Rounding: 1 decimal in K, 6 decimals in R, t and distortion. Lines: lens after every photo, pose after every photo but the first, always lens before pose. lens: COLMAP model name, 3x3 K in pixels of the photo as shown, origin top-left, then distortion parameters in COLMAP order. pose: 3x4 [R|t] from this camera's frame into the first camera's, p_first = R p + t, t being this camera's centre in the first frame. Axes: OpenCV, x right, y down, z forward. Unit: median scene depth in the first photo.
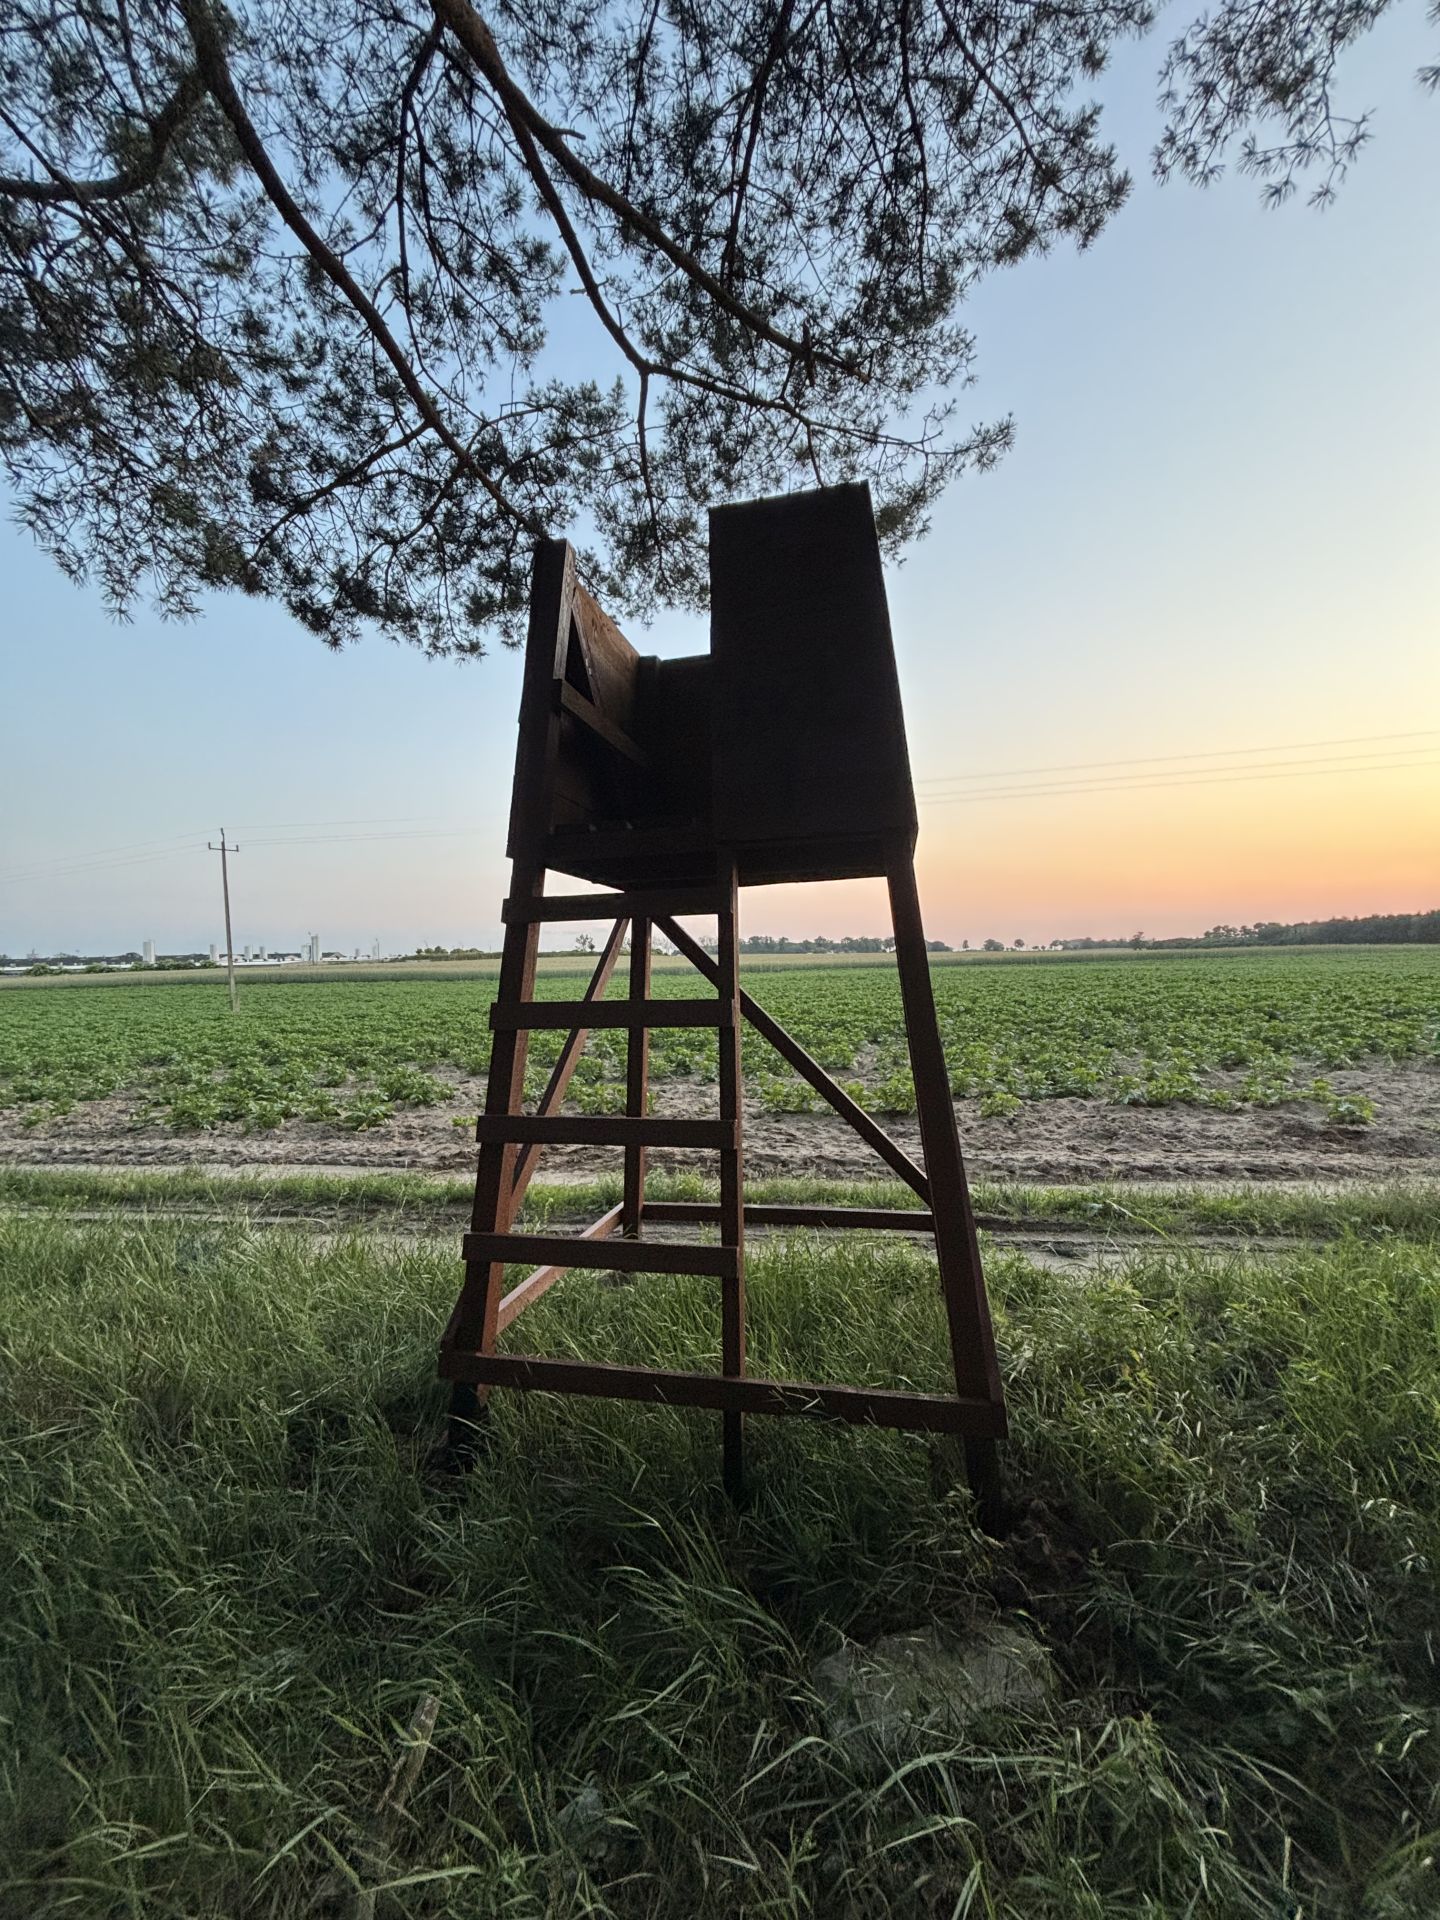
lens RADIAL K [[766.7, 0, 714.0], [0, 766.7, 957.3], [0, 0, 1]] dist [0.003970, -0.000666]
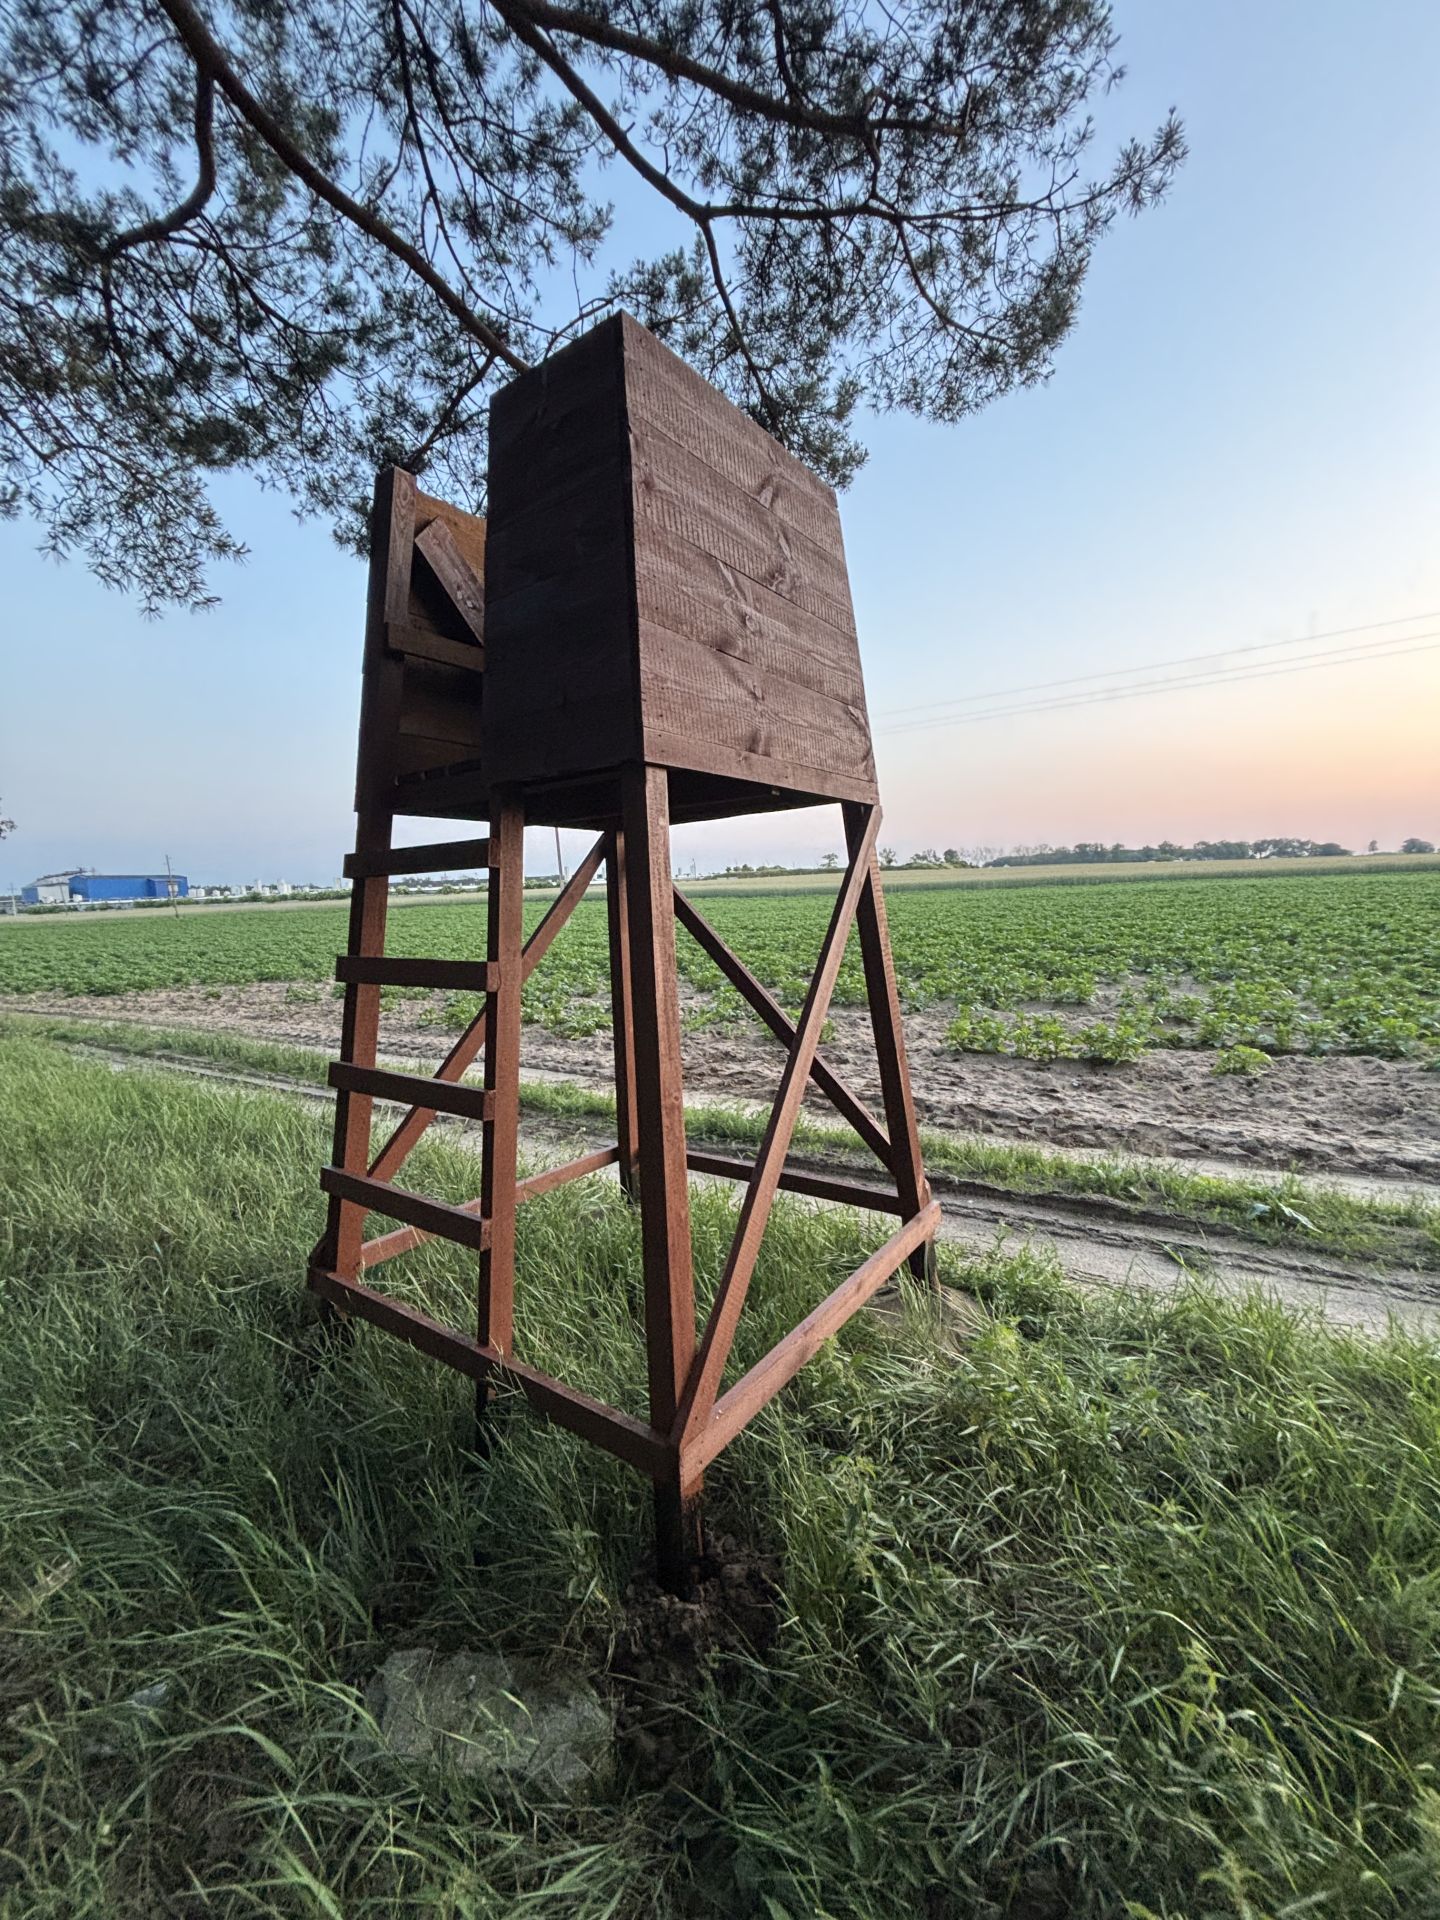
lens RADIAL K [[766.7, 0, 724.2], [0, 766.7, 956.6], [0, 0, 1]] dist [0.003970, -0.000666]
pose [[0.926323, 0.022986, -0.376028, 0.227869], [0.018757, 0.994085, 0.106973, -0.015539], [0.376262, -0.106145, 0.920413, 0.091112]]
